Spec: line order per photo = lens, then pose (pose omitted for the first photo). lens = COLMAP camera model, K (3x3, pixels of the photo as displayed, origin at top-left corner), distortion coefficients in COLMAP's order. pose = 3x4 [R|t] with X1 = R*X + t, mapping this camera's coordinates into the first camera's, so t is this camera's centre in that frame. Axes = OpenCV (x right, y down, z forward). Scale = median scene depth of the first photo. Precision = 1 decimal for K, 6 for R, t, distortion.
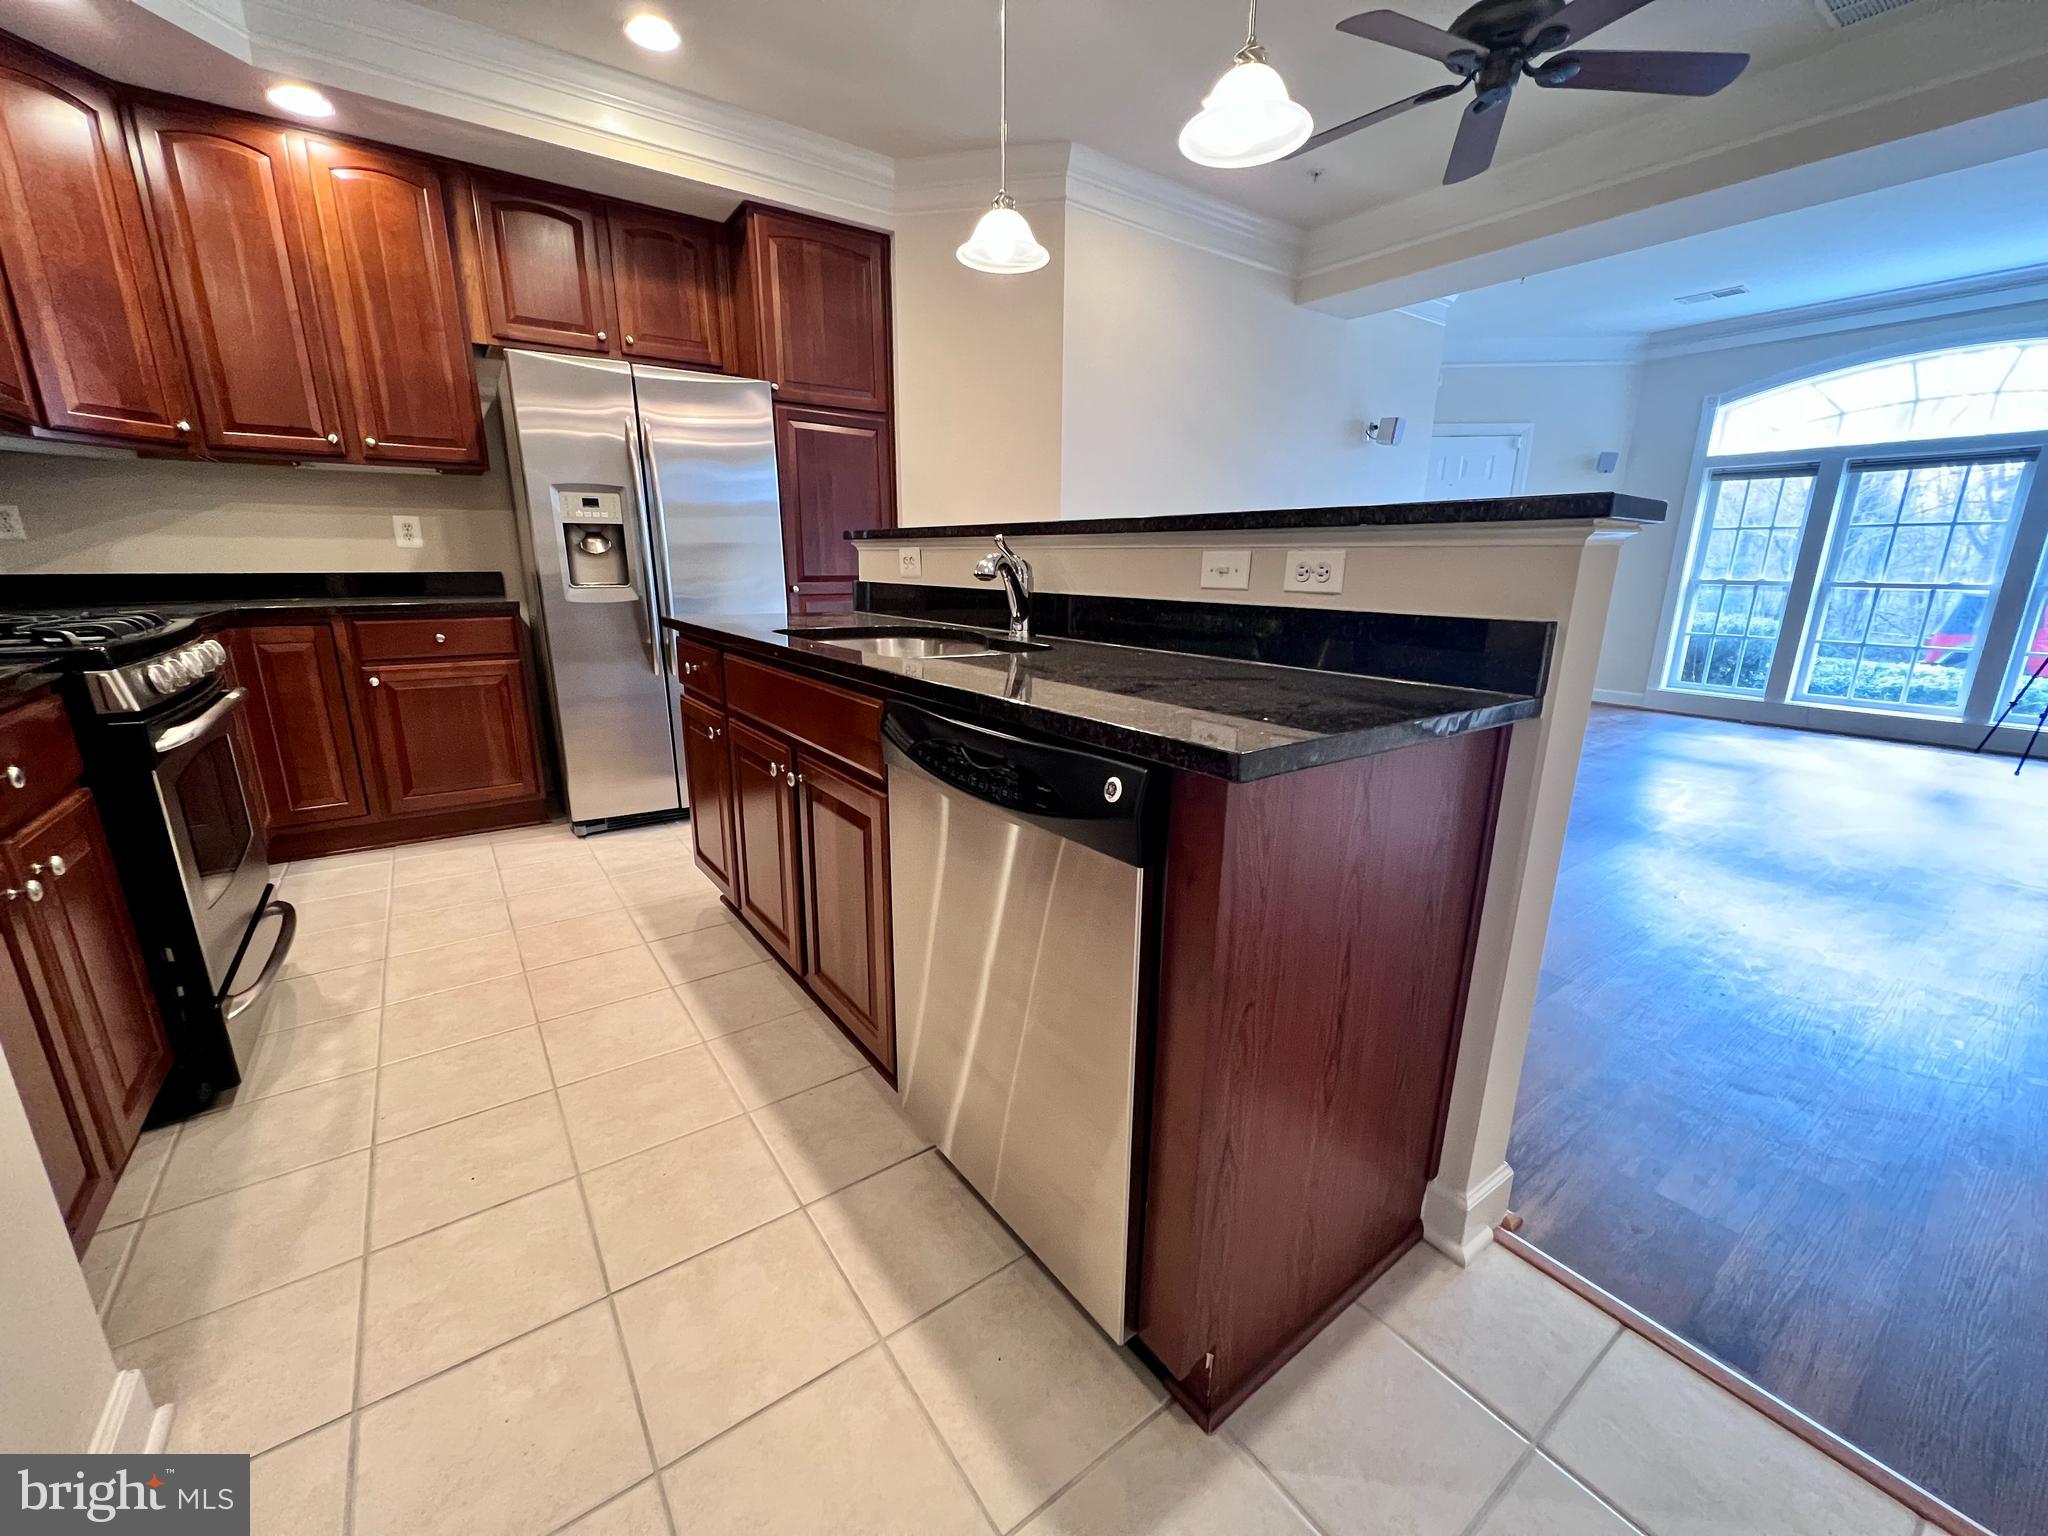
lens RADIAL K [[815.5, 0, 1024.2], [0, 815.5, 771.5], [0, 0, 1]] dist [-0.002184, 0.000060]
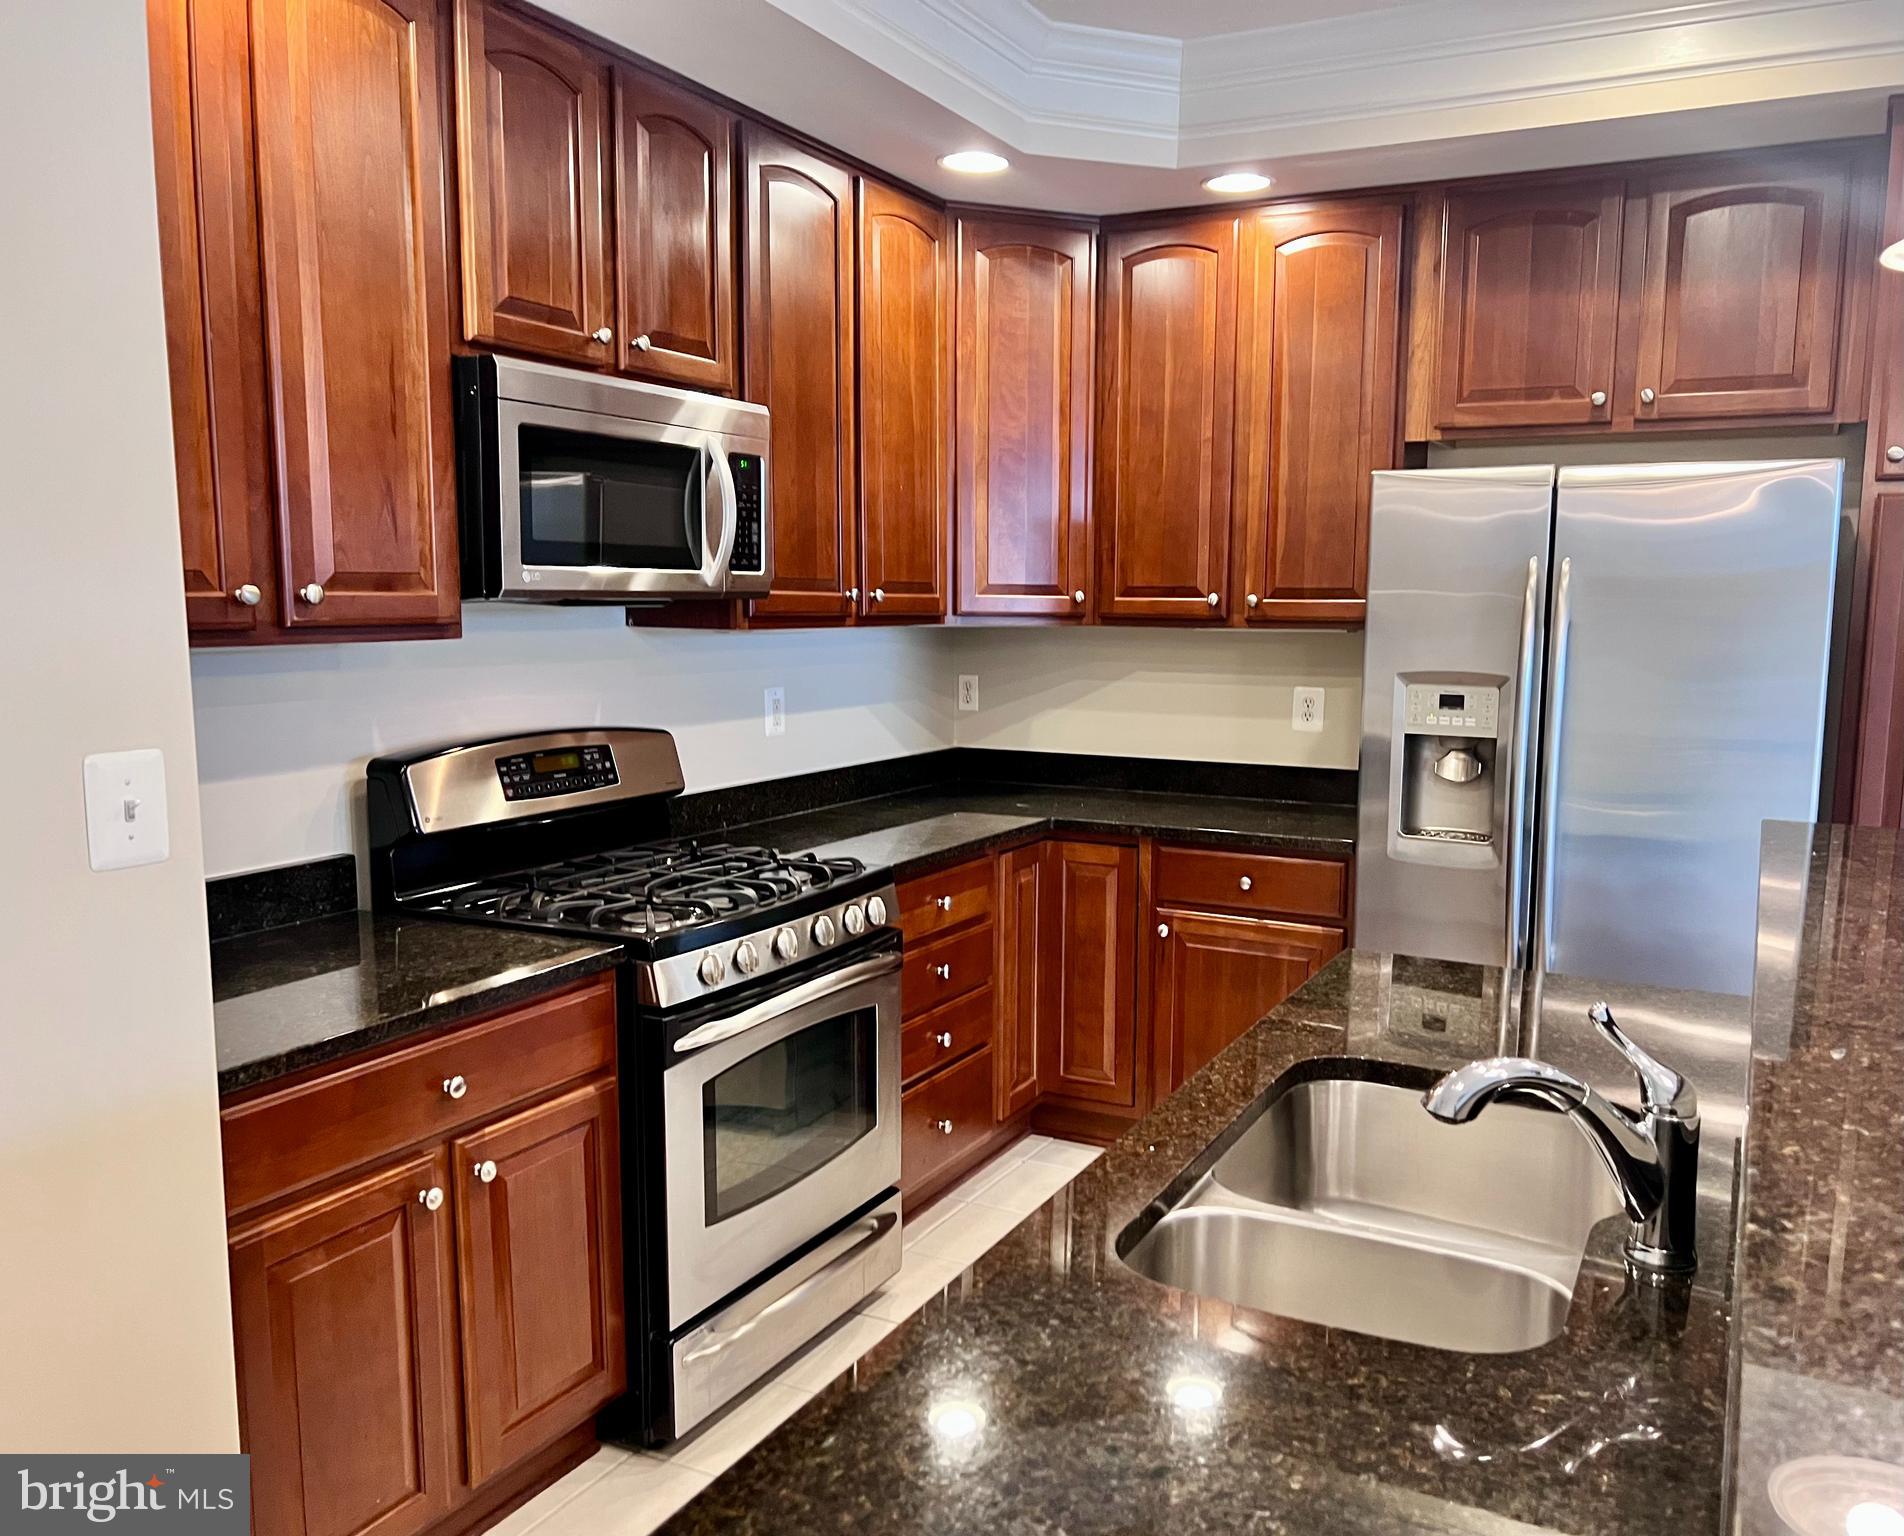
lens RADIAL K [[1516.9, 0, 1040.3], [0, 1516.9, 801.9], [0, 0, 1]] dist [0.110199, -0.244669]
pose [[0.475242, 0.118297, -0.871866, 0.372285], [-0.229446, 0.973296, 0.006992, -0.250747], [0.849411, 0.196723, 0.489695, 0.279862]]
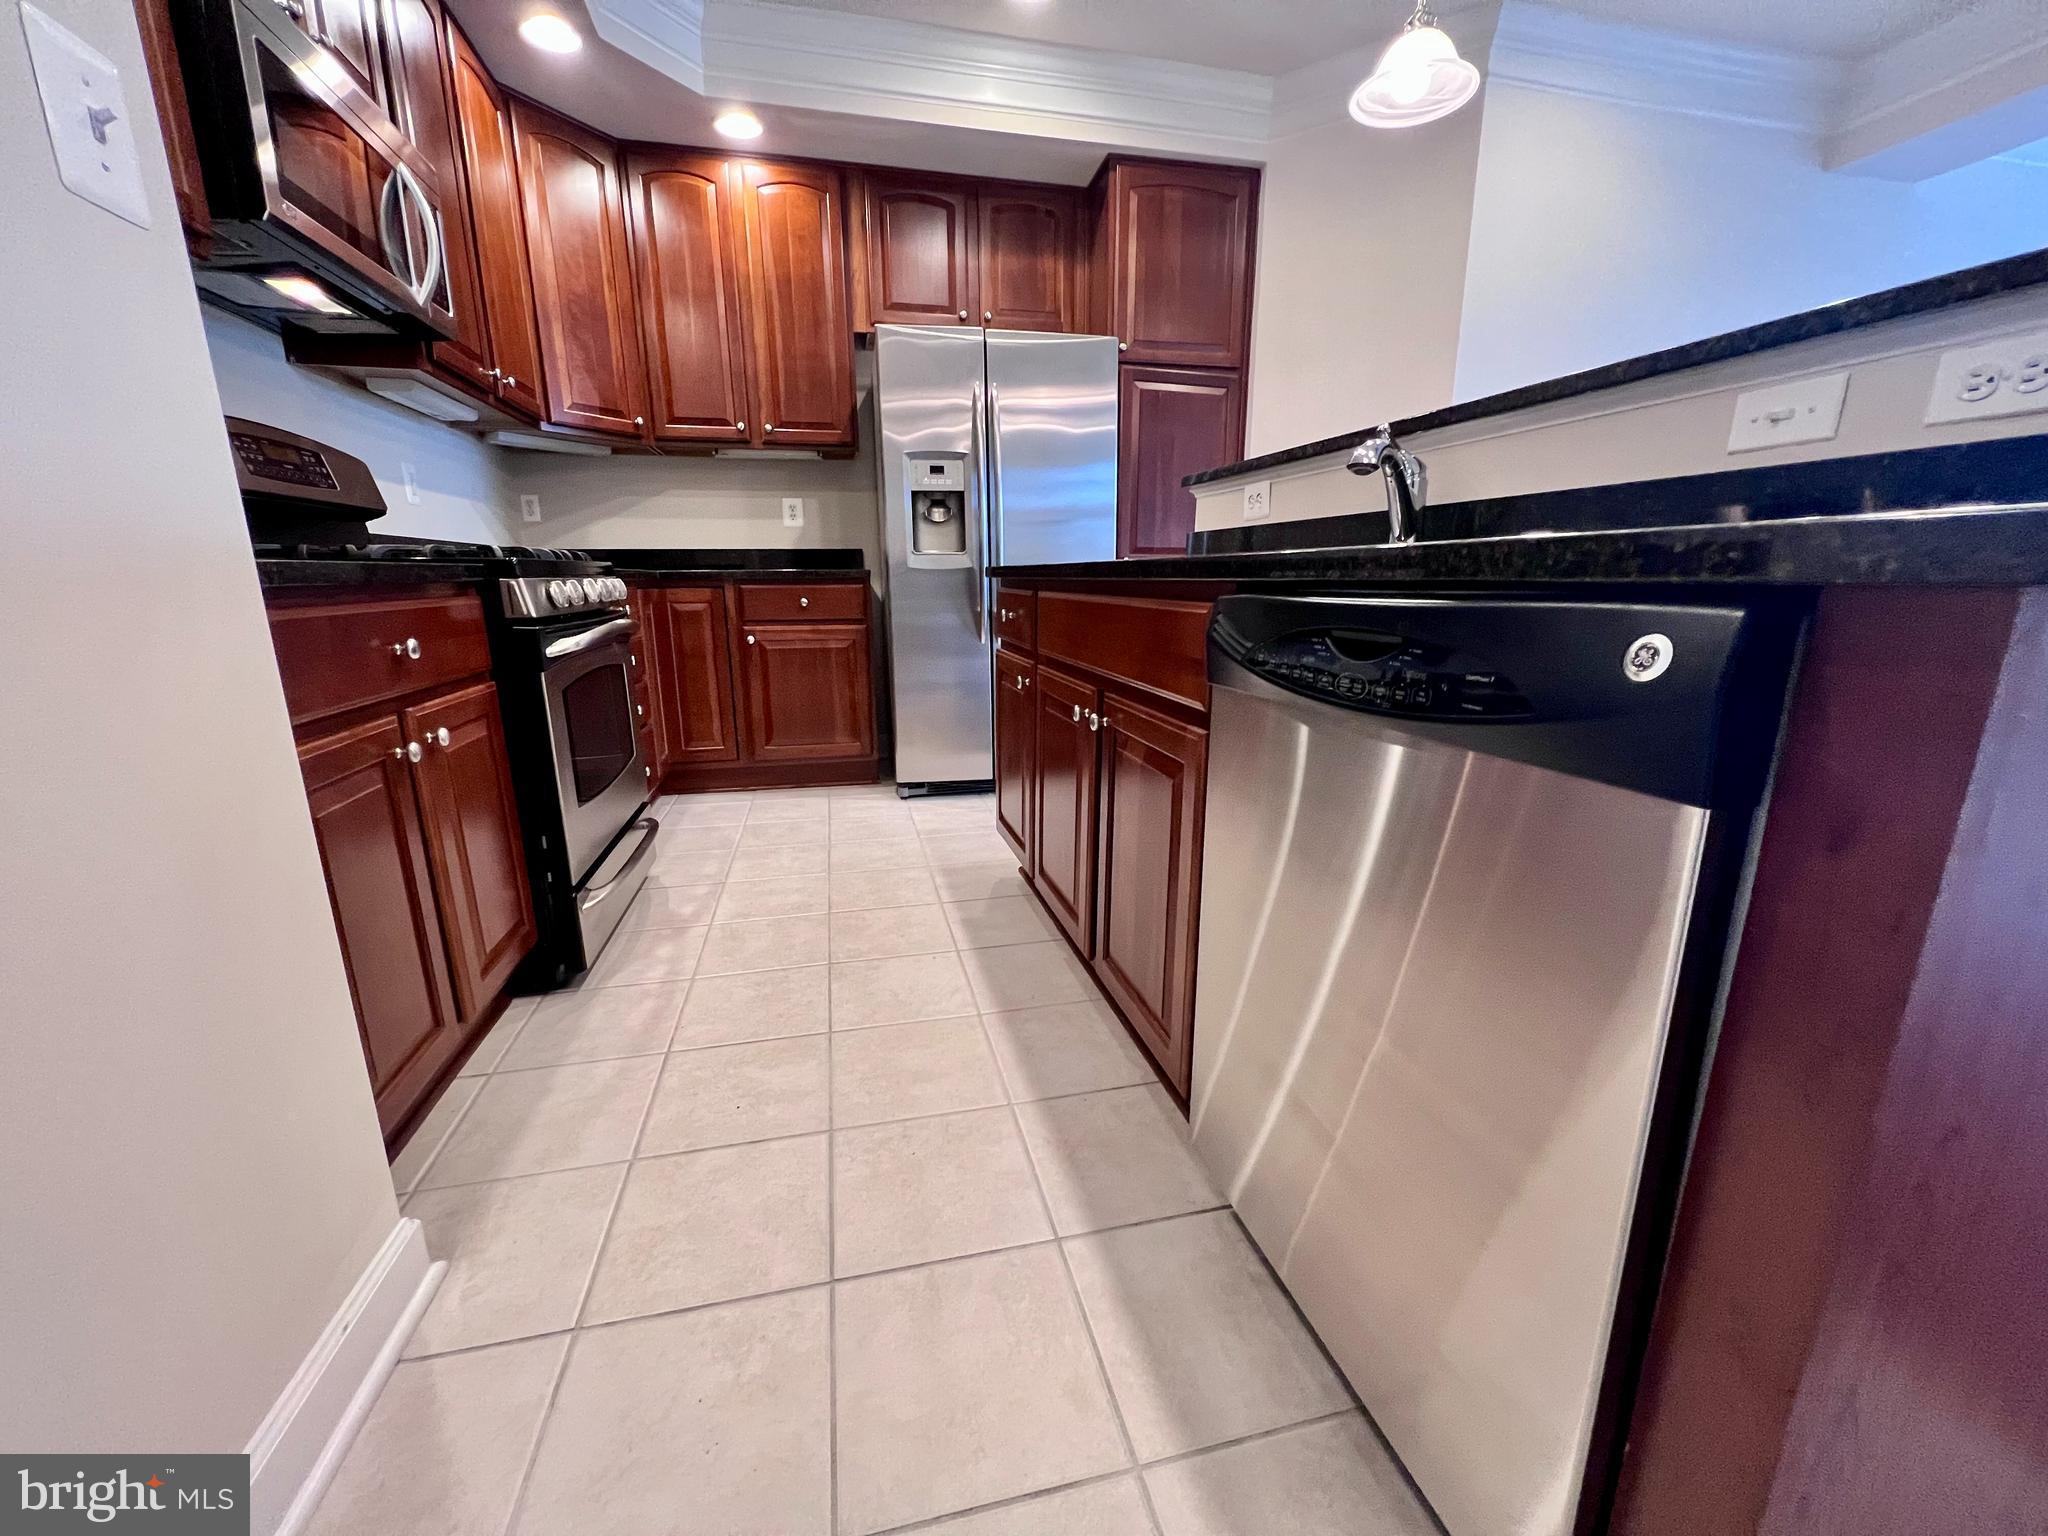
lens RADIAL K [[815.5, 0, 1024.2], [0, 815.5, 771.5], [0, 0, 1]] dist [-0.002184, 0.000060]
pose [[0.922856, 0.078551, -0.377050, -0.021960], [-0.085781, 0.996311, -0.002392, 0.048934], [0.375471, 0.034551, 0.926190, 0.137929]]
